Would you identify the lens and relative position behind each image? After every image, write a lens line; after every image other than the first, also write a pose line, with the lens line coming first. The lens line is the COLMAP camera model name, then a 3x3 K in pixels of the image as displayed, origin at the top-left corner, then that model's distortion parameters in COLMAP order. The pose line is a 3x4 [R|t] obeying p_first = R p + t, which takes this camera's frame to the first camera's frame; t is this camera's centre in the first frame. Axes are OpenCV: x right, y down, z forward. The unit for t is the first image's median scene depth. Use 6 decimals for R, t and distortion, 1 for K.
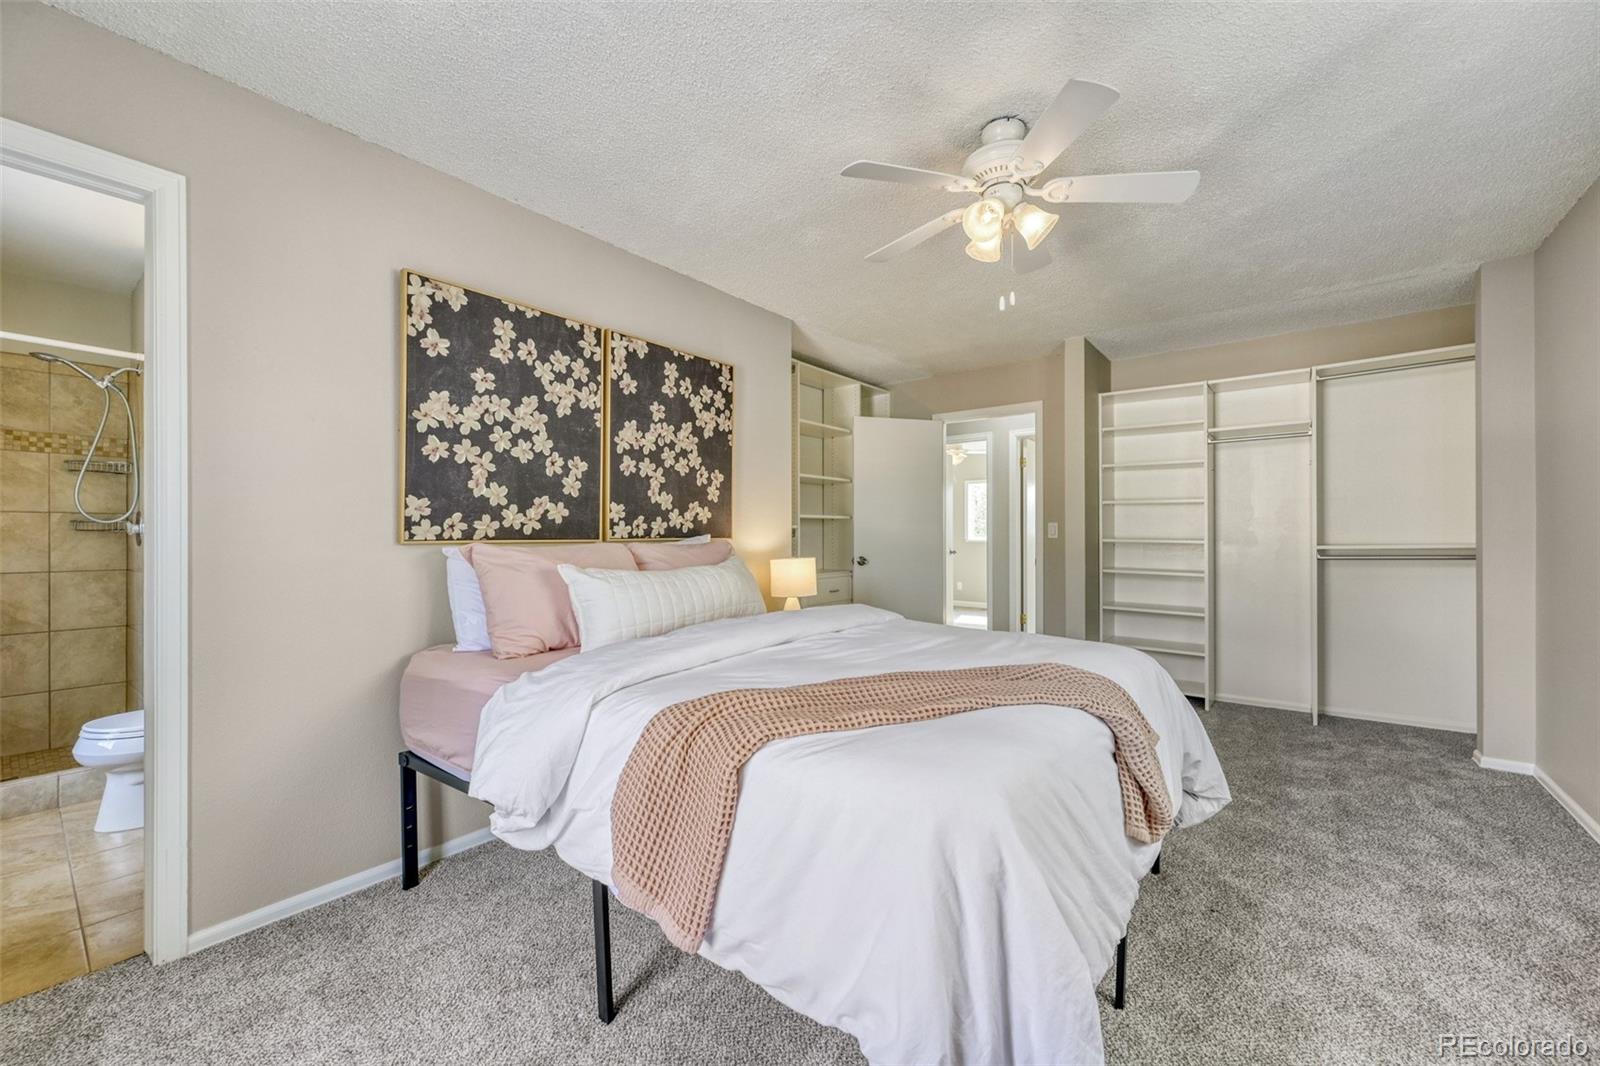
lens RADIAL K [[631.0, 0, 874.9], [0, 631.0, 542.4], [0, 0, 1]] dist [-0.001338, 0.000255]
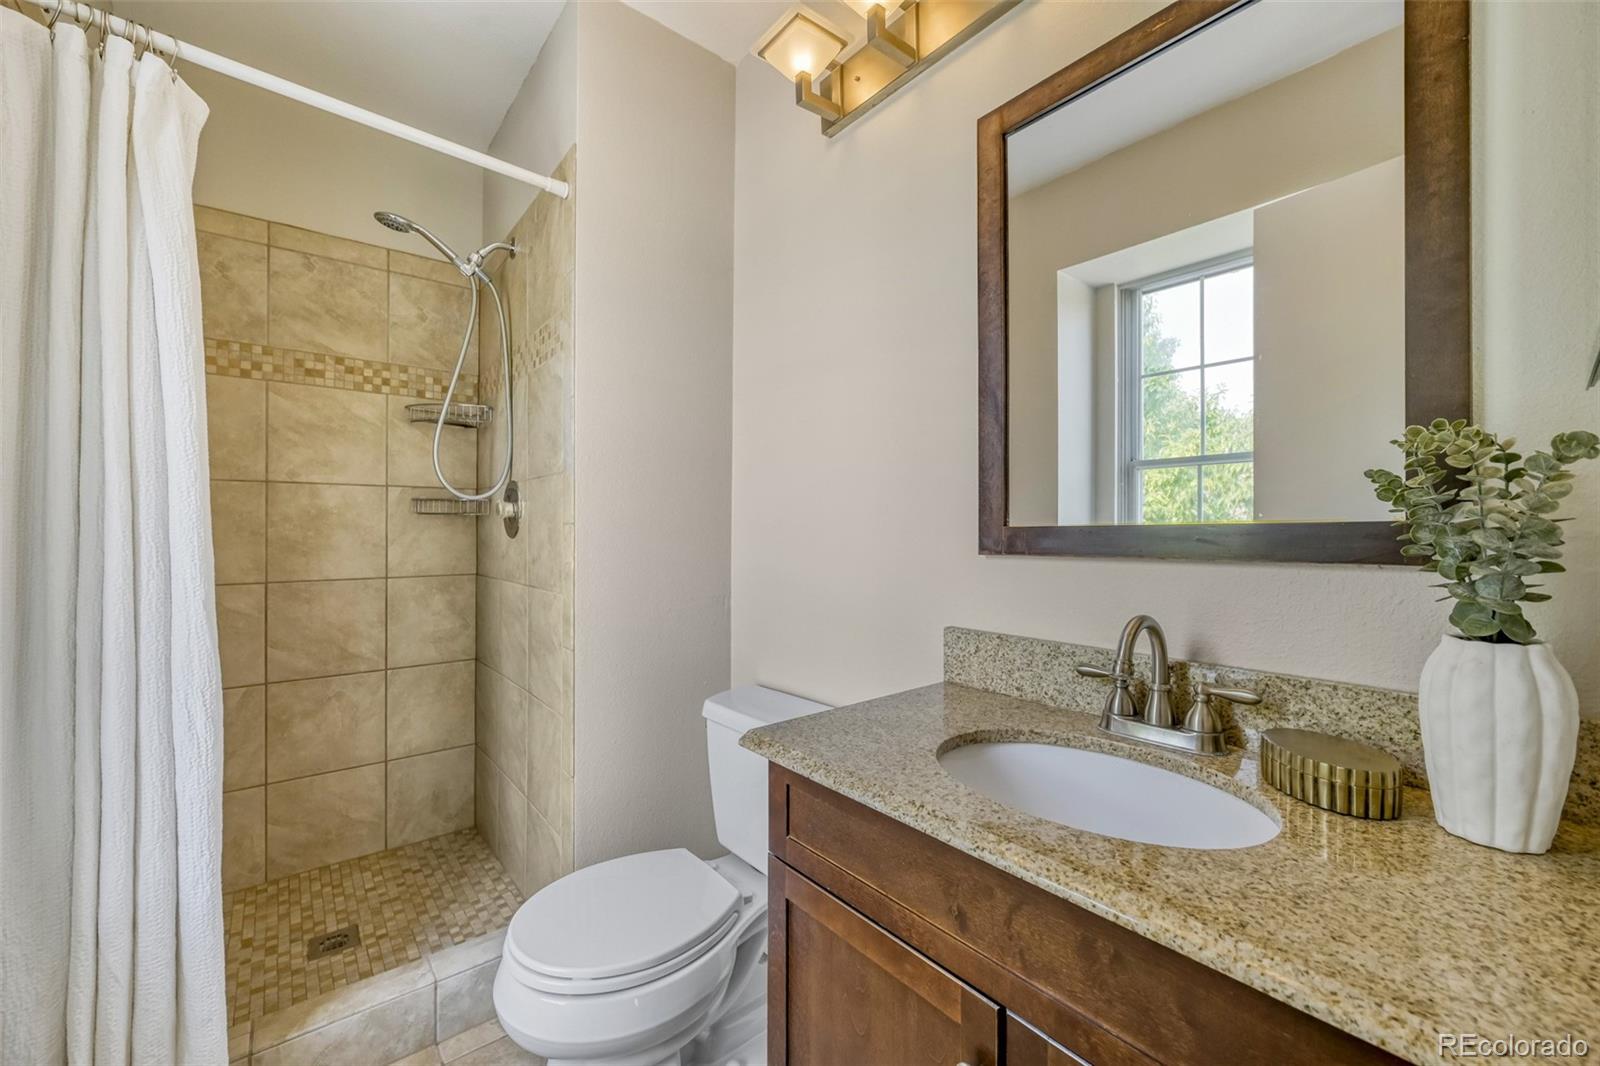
lens RADIAL K [[631.0, 0, 863.5], [0, 631.0, 535.6], [0, 0, 1]] dist [-0.001338, 0.000255]
pose [[0.979254, 0.001677, -0.202632, -0.698453], [-0.002307, 0.999993, -0.002872, 0.004222], [0.202626, 0.003280, 0.979251, 0.464018]]
